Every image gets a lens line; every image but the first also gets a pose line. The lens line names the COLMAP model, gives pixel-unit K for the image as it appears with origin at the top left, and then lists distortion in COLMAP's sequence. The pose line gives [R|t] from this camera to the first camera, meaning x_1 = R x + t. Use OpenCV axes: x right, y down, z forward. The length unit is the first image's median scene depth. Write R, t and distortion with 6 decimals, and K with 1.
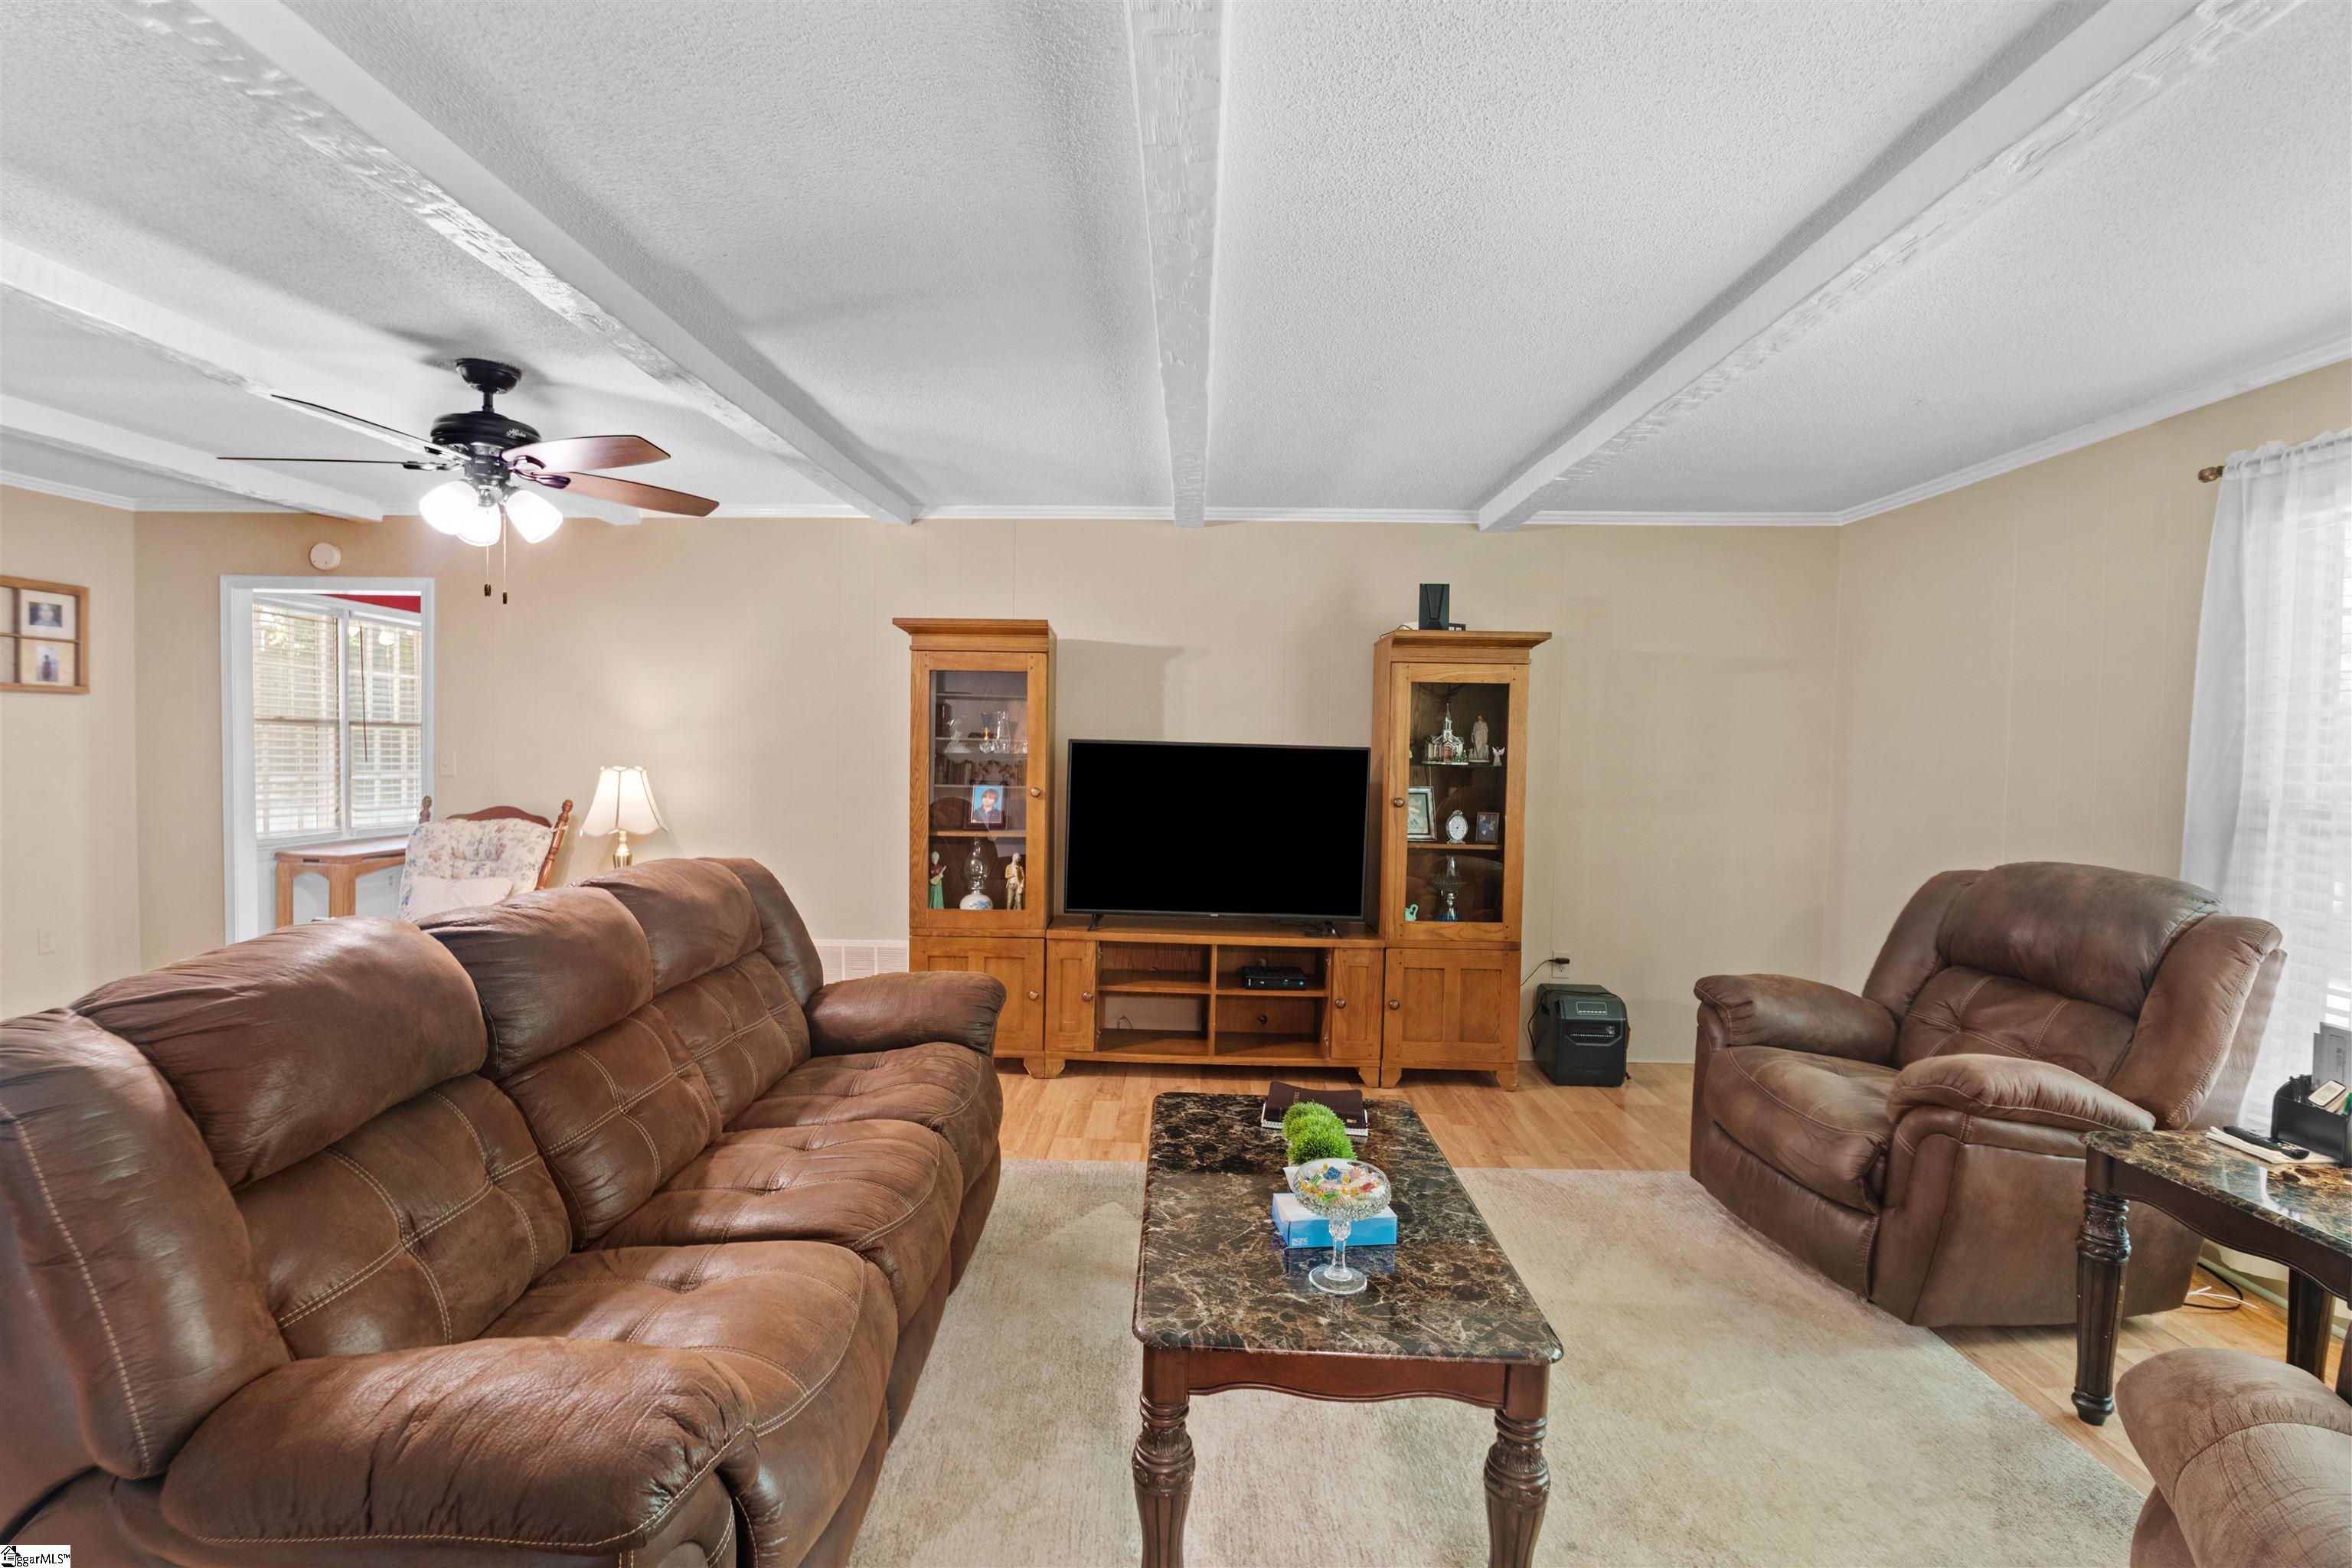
lens RADIAL K [[1127.1, 0, 1176.0], [0, 1127.1, 784.0], [0, 0, 1]] dist [-0.021024, -0.000793]
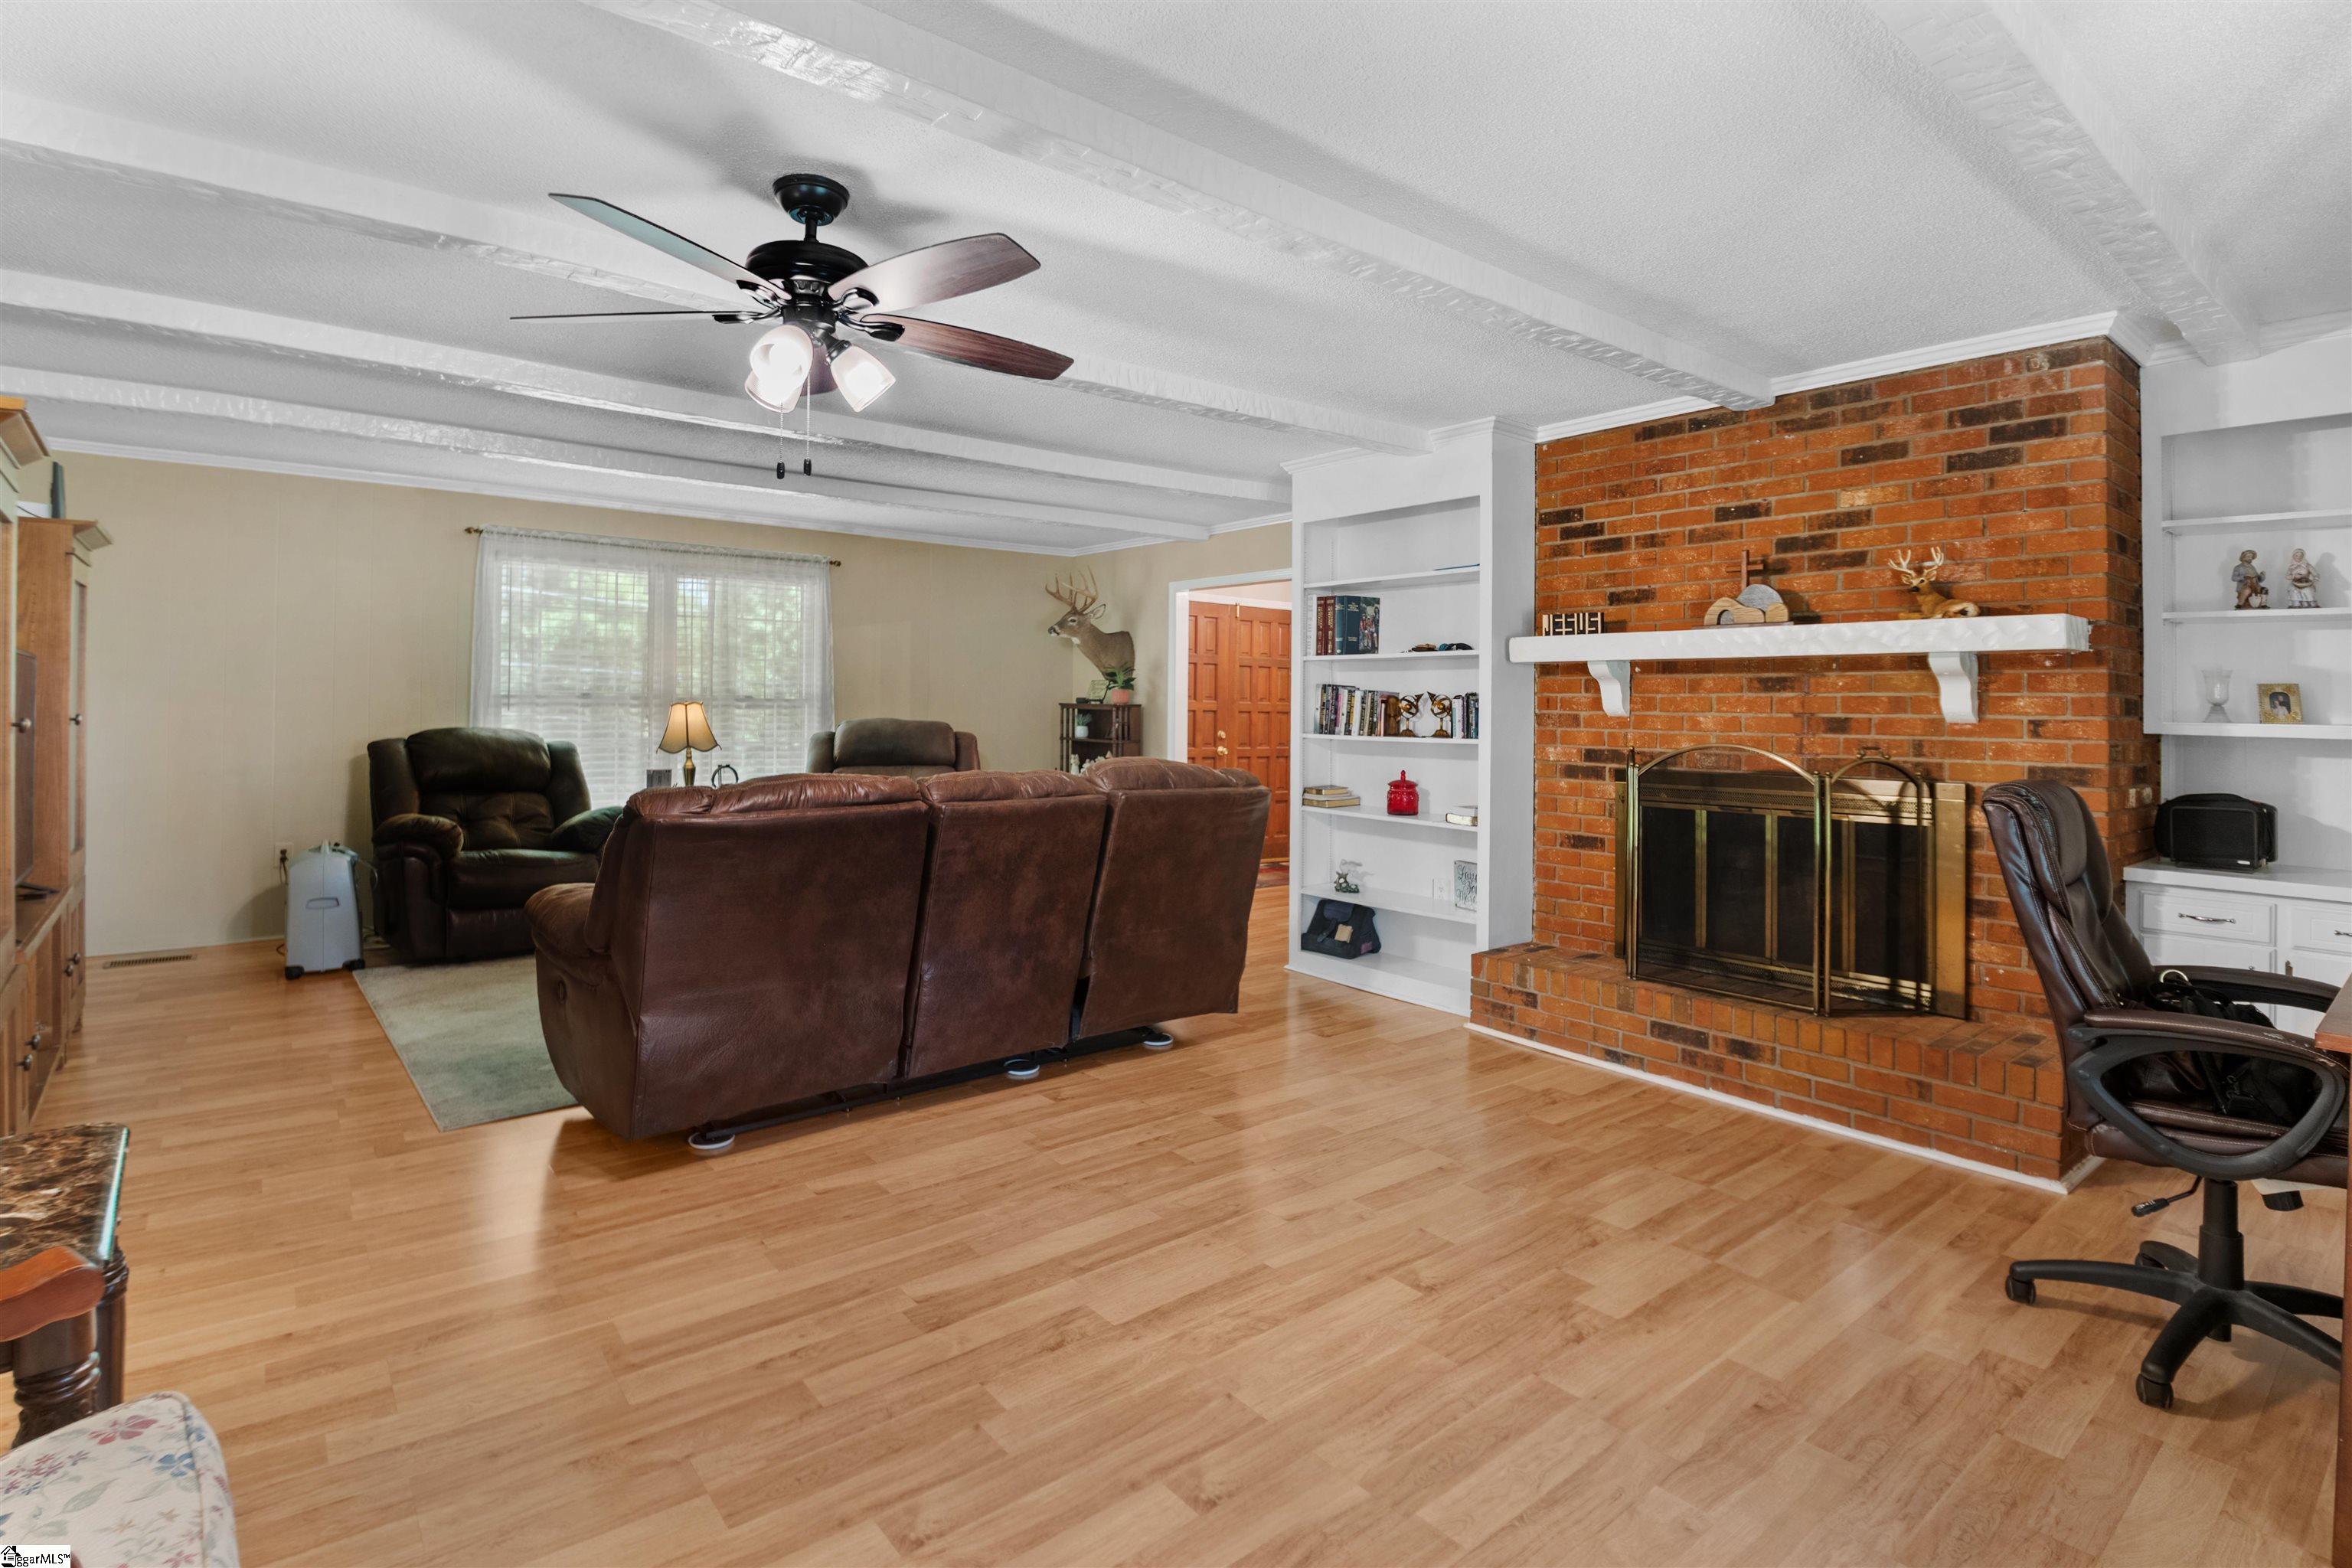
lens RADIAL K [[1137.7, 0, 1117.1], [0, 1137.7, 694.4], [0, 0, 1]] dist [-0.028223, -0.000799]
pose [[-0.622647, -0.021876, 0.782197, -0.934989], [0.003136, 0.999531, 0.030450, -0.025510], [-0.782496, 0.021412, -0.622287, 0.904454]]
